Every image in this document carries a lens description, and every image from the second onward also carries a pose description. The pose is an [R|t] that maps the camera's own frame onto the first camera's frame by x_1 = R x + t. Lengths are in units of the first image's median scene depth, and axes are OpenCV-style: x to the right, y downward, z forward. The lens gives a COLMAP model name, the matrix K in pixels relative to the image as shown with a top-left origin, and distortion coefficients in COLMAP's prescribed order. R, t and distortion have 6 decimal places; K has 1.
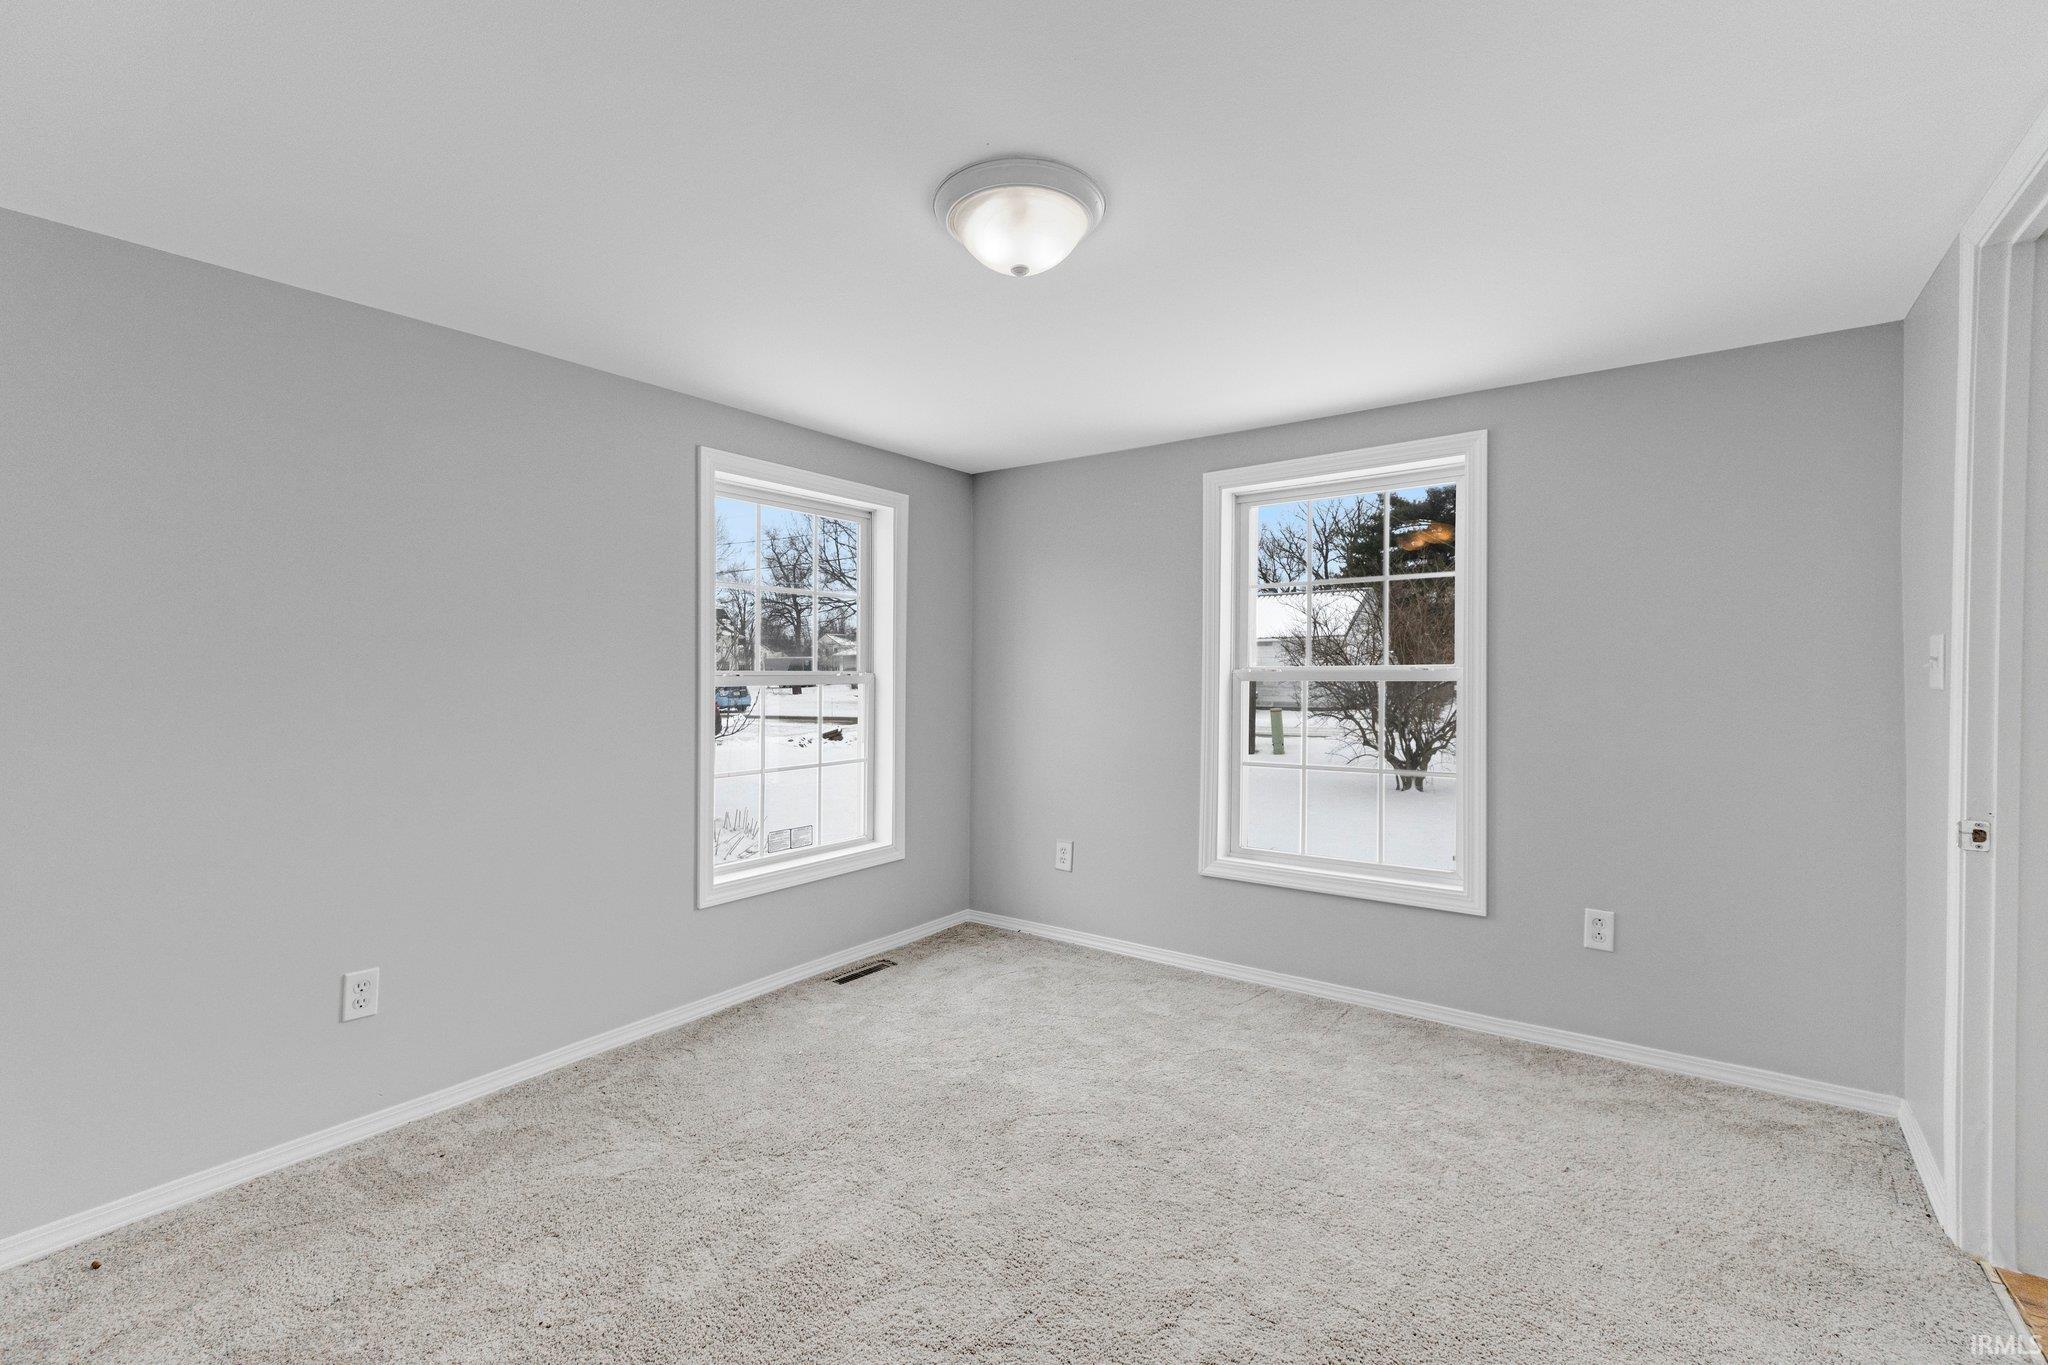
lens RADIAL K [[846.7, 0, 1024.1], [0, 846.7, 675.8], [0, 0, 1]] dist [-0.006782, -0.000043]
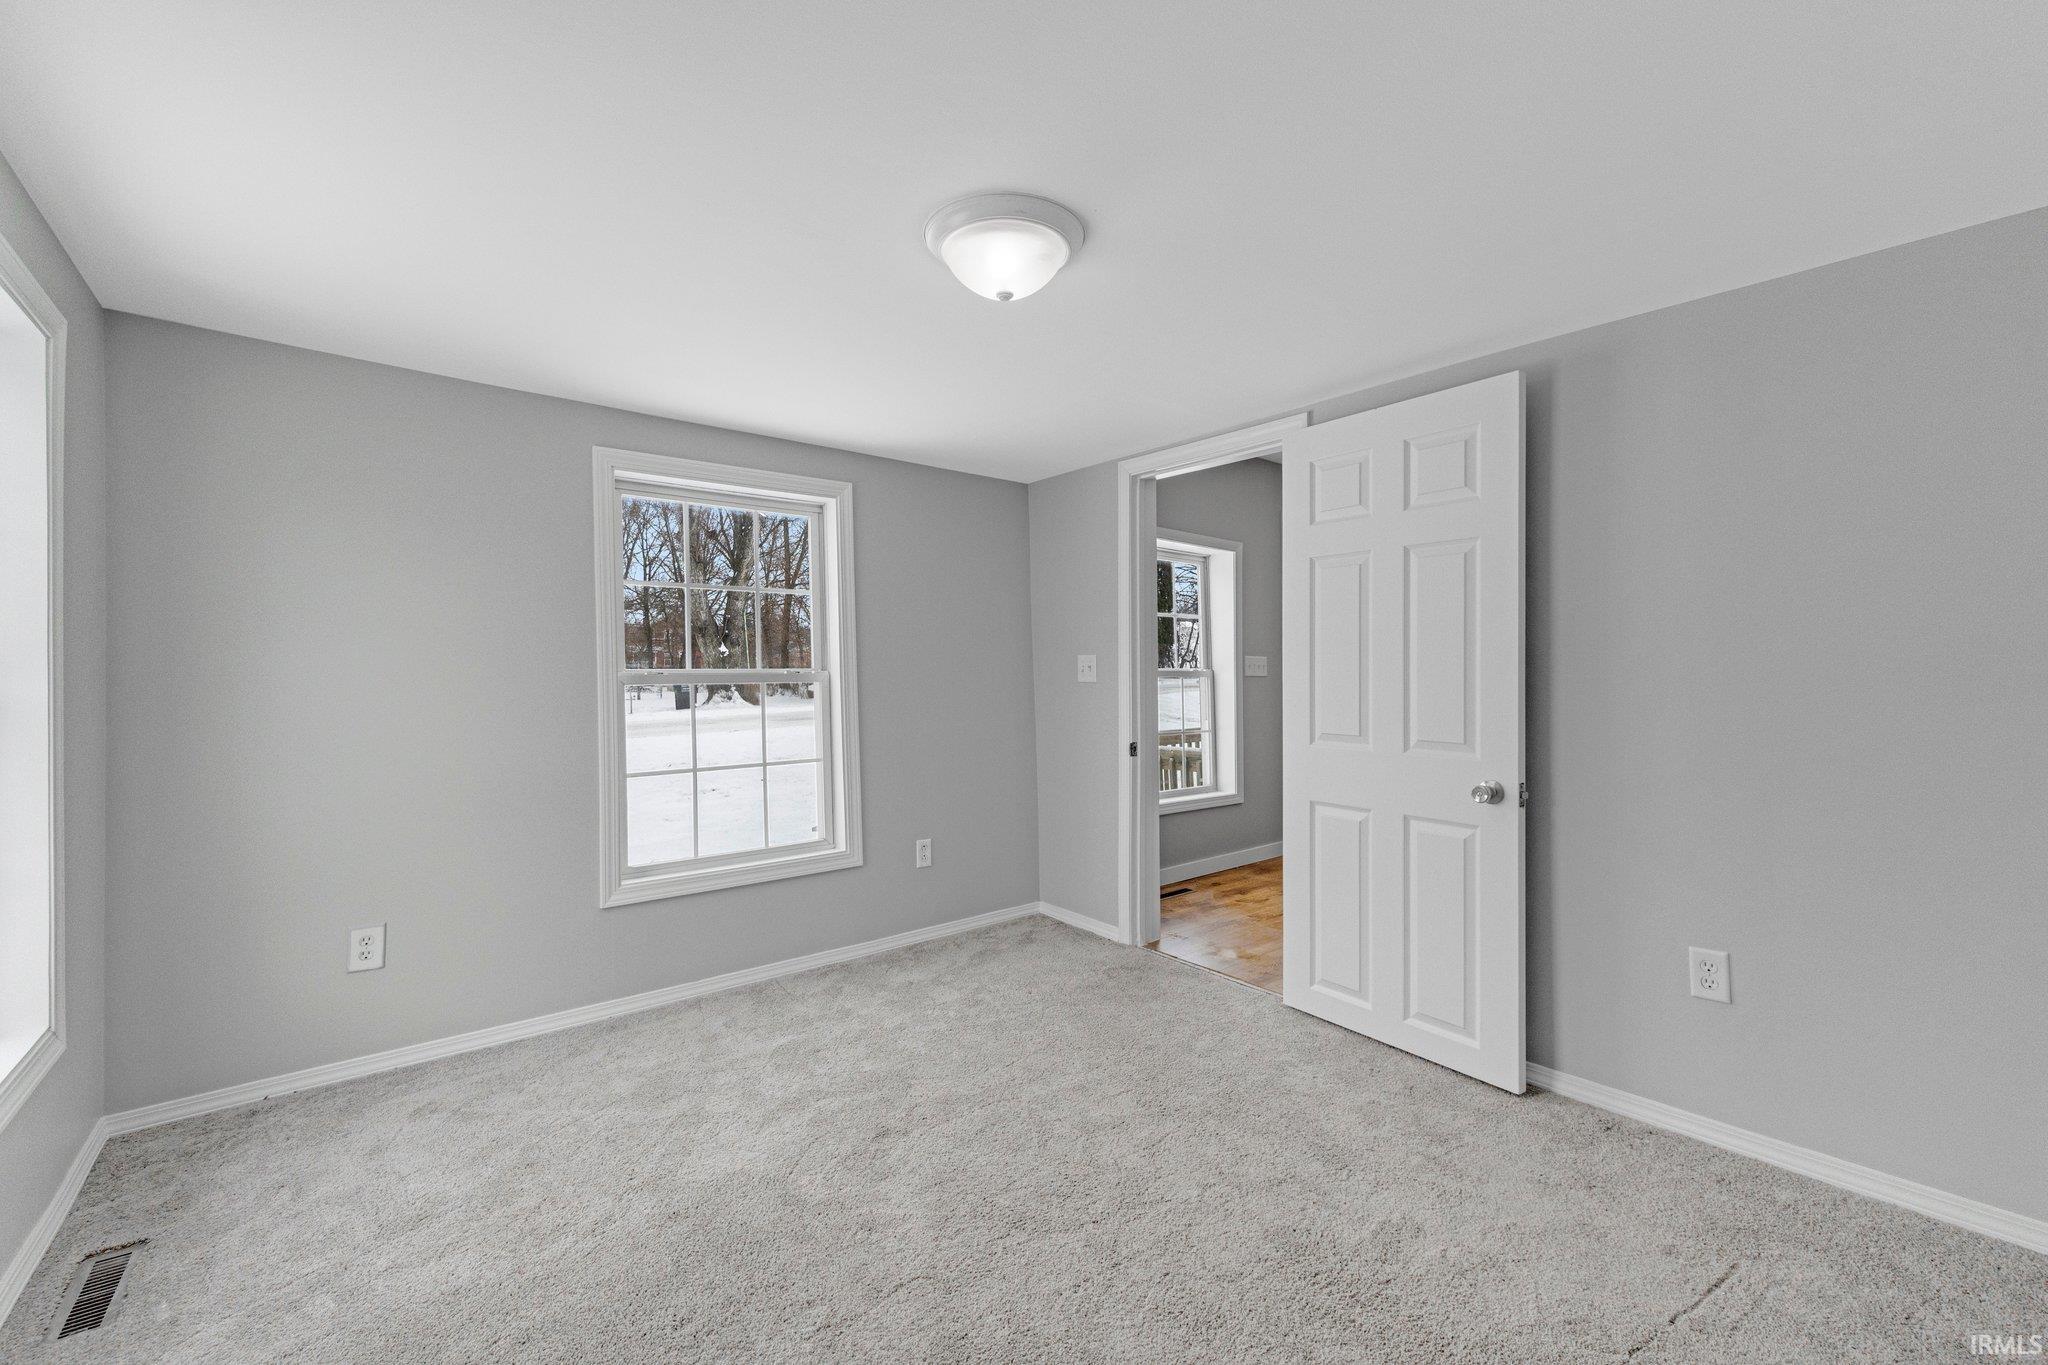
lens RADIAL K [[846.7, 0, 1023.0], [0, 846.7, 684.0], [0, 0, 1]] dist [-0.006782, -0.000043]
pose [[0.260574, -0.009756, 0.965404, -0.580338], [0.009382, 0.999927, 0.007573, 0.002511], [-0.965408, 0.007084, 0.260647, 0.400049]]
